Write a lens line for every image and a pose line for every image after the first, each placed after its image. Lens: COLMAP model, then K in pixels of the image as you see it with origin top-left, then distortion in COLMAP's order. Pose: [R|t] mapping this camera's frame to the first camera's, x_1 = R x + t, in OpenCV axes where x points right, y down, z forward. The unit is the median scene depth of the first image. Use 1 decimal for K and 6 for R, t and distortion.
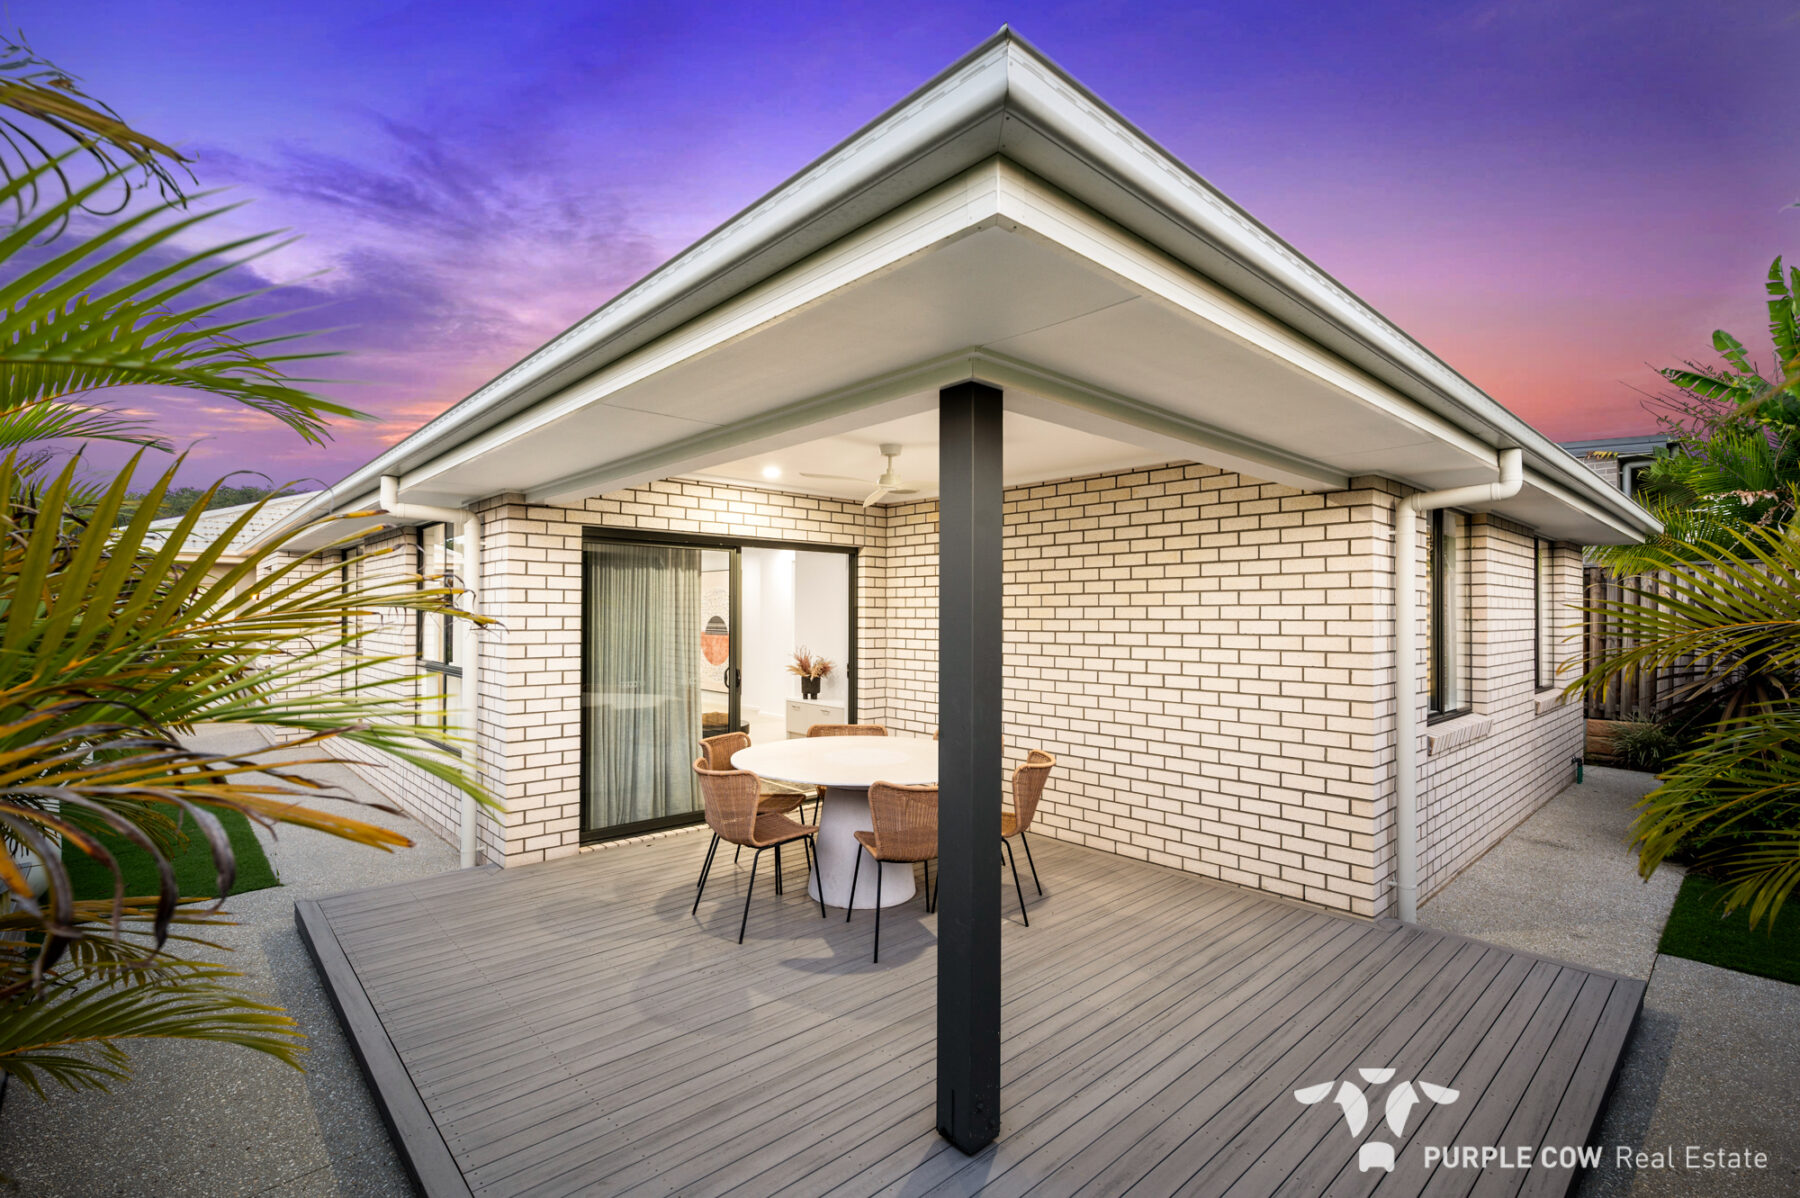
lens RADIAL K [[817.6, 0, 899.4], [0, 817.6, 604.1], [0, 0, 1]] dist [0.000391, -0.000274]
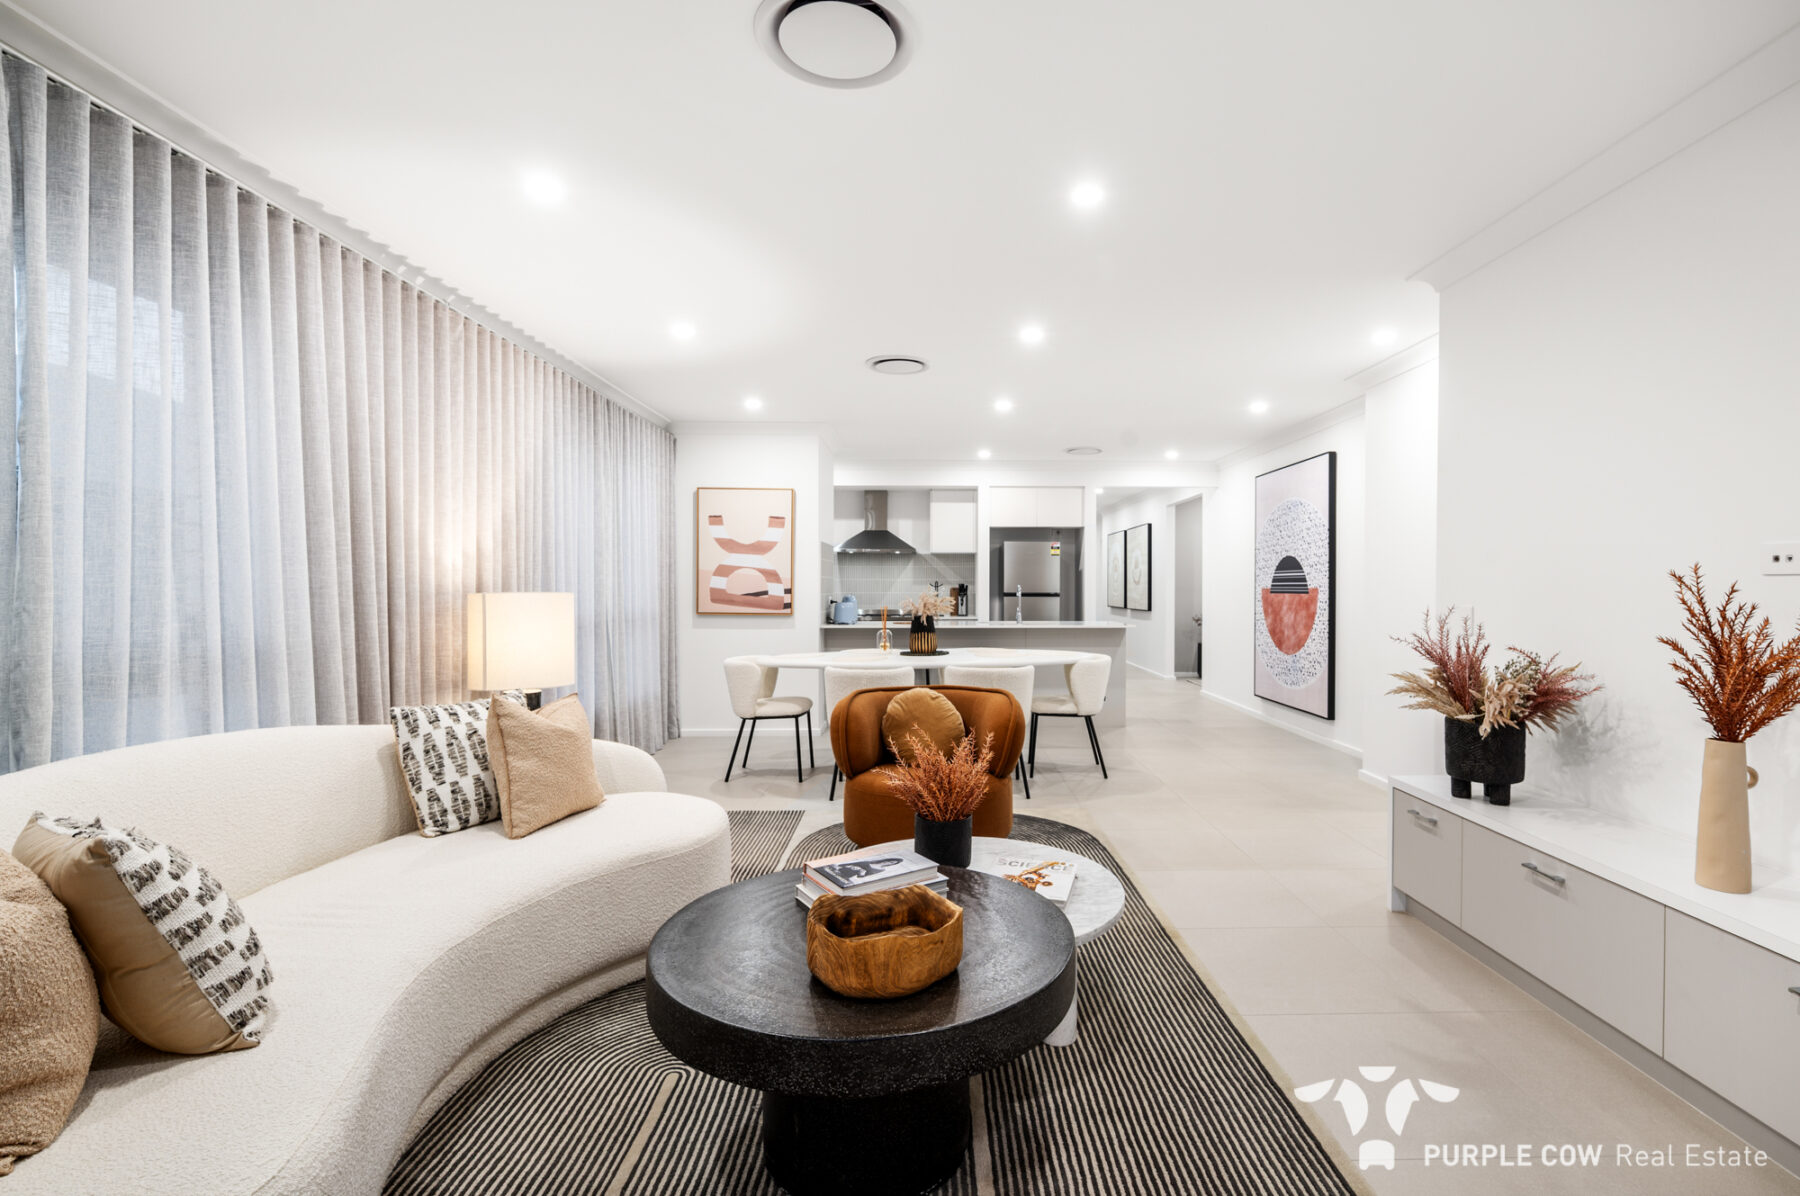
lens RADIAL K [[817.6, 0, 960.8], [0, 817.6, 596.4], [0, 0, 1]] dist [0.000391, -0.000274]
pose [[0.755047, 0.007672, -0.655626, -0.060691], [0.006985, 0.999781, 0.019744, 0.039969], [0.655633, -0.019487, 0.754828, 0.673479]]
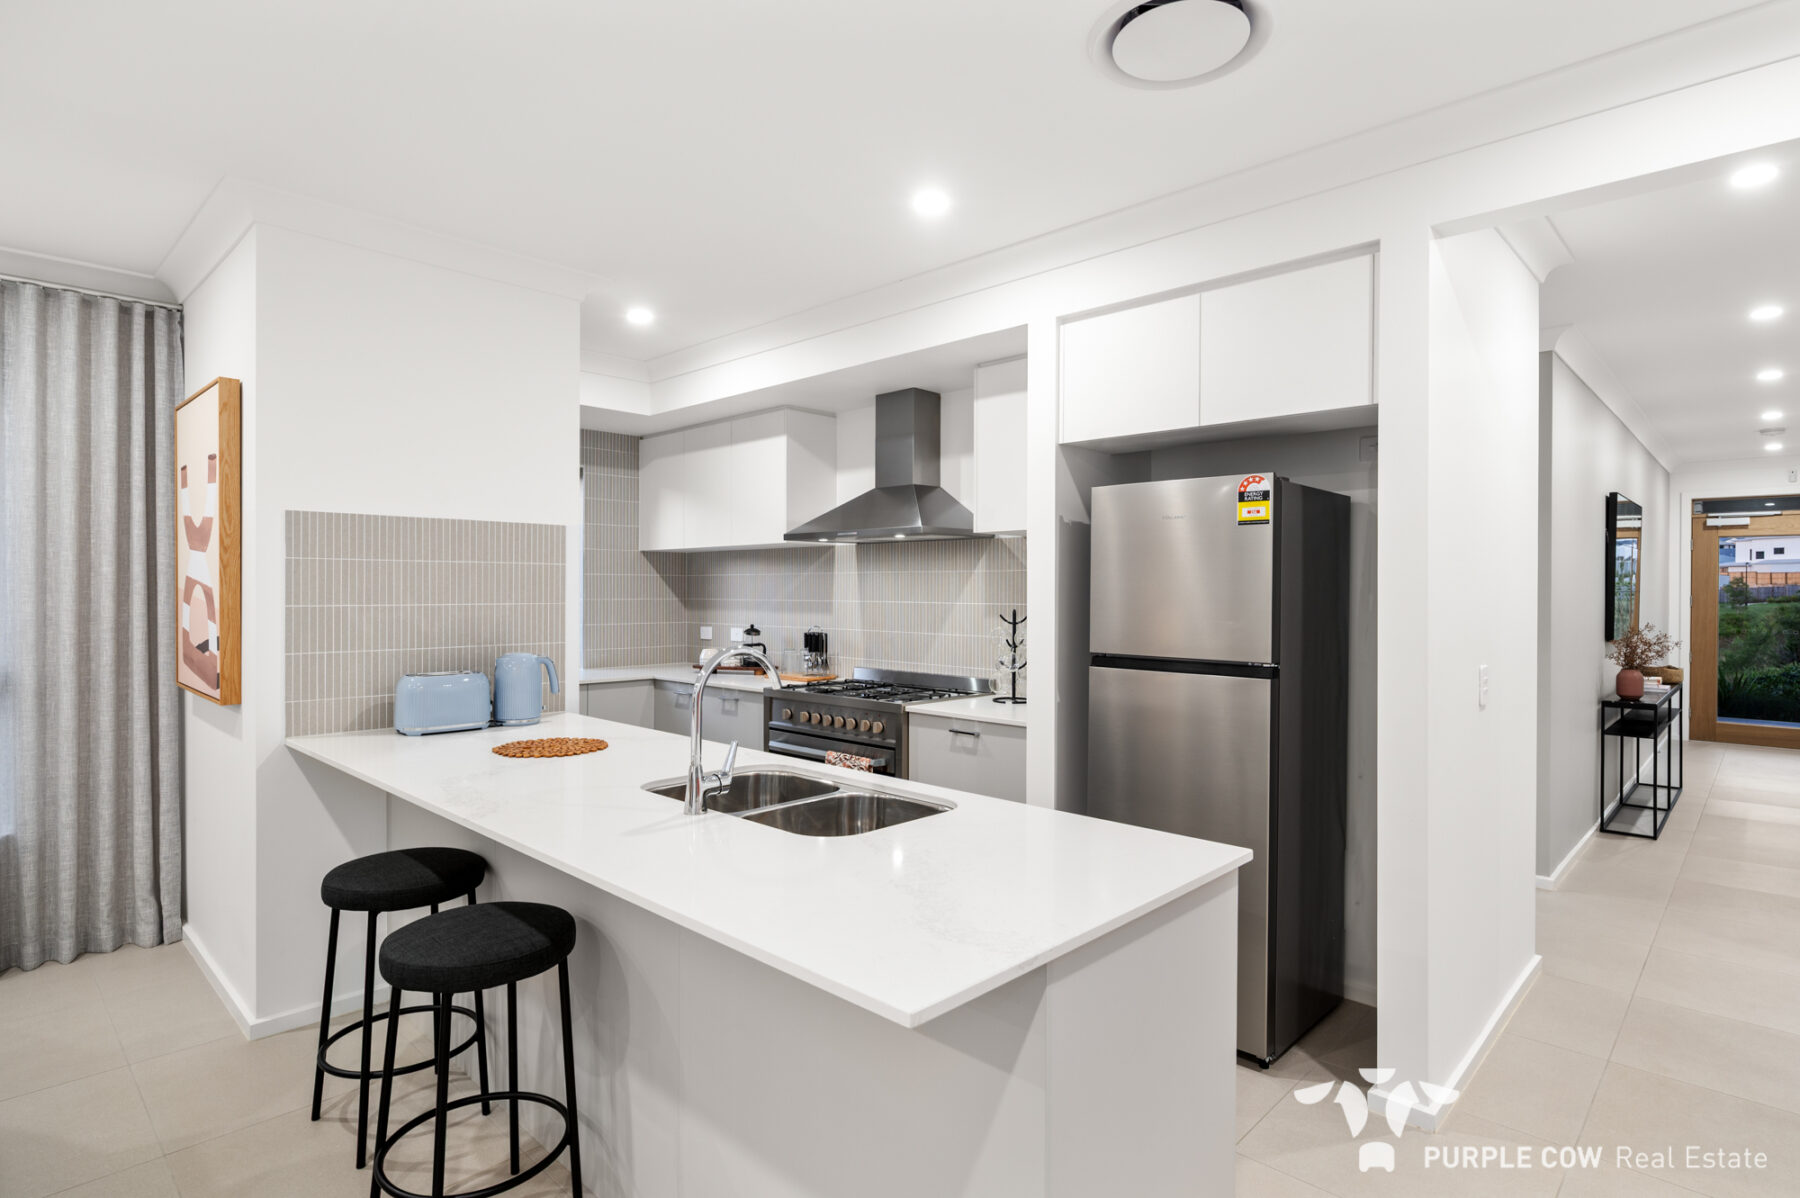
lens RADIAL K [[930.8, 0, 900.7], [0, 930.8, 594.5], [0, 0, 1]] dist [-0.000013, 0.000014]
pose [[0.059704, 0.003952, -0.998208, -0.365529], [0.005536, 0.999975, 0.004290, 0.030373], [0.998201, -0.005782, 0.059680, 1.459169]]
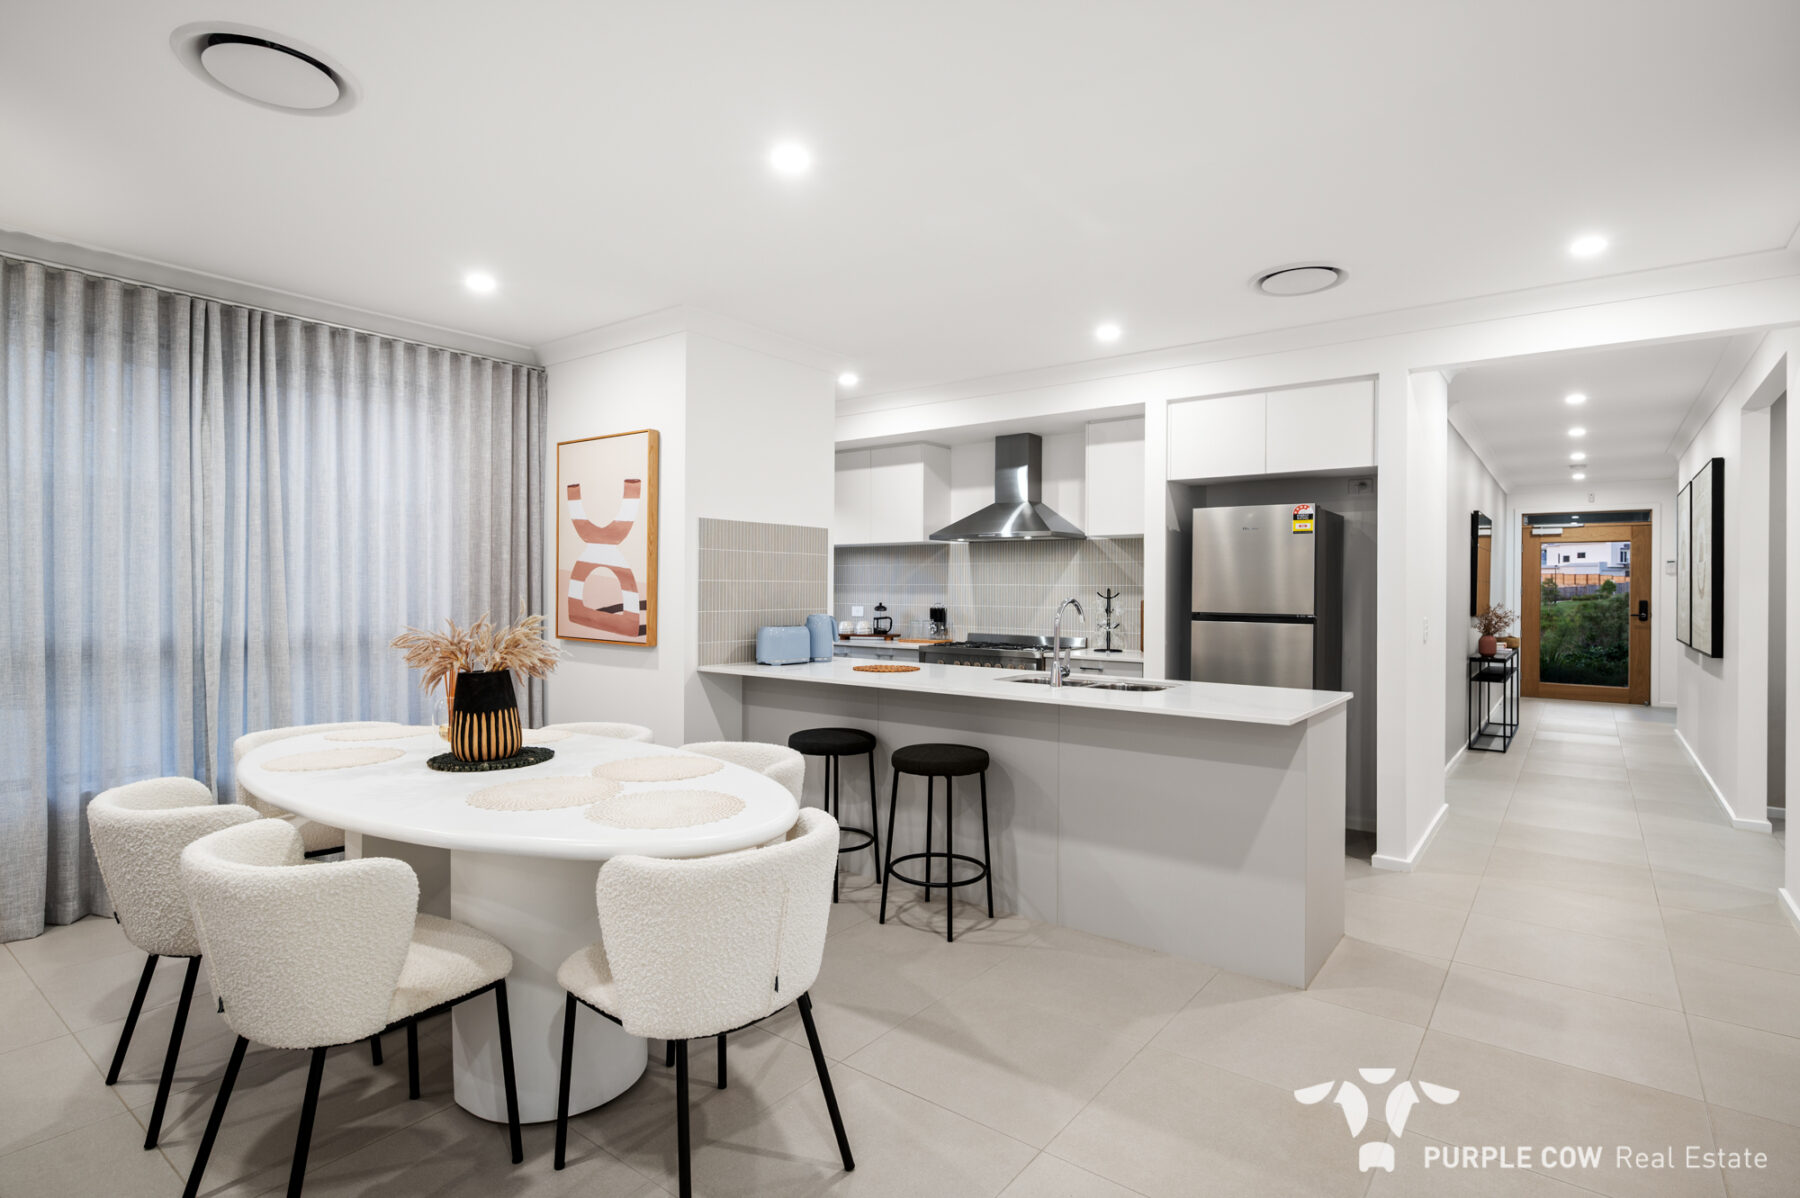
lens RADIAL K [[904.6, 0, 905.5], [0, 904.6, 590.4], [0, 0, 1]] dist [0.002438, -0.000629]
pose [[0.174135, 0.001616, -0.984721, -0.184850], [0.003438, 0.999992, 0.002249, 0.040447], [0.984716, -0.003777, 0.174128, 1.265176]]
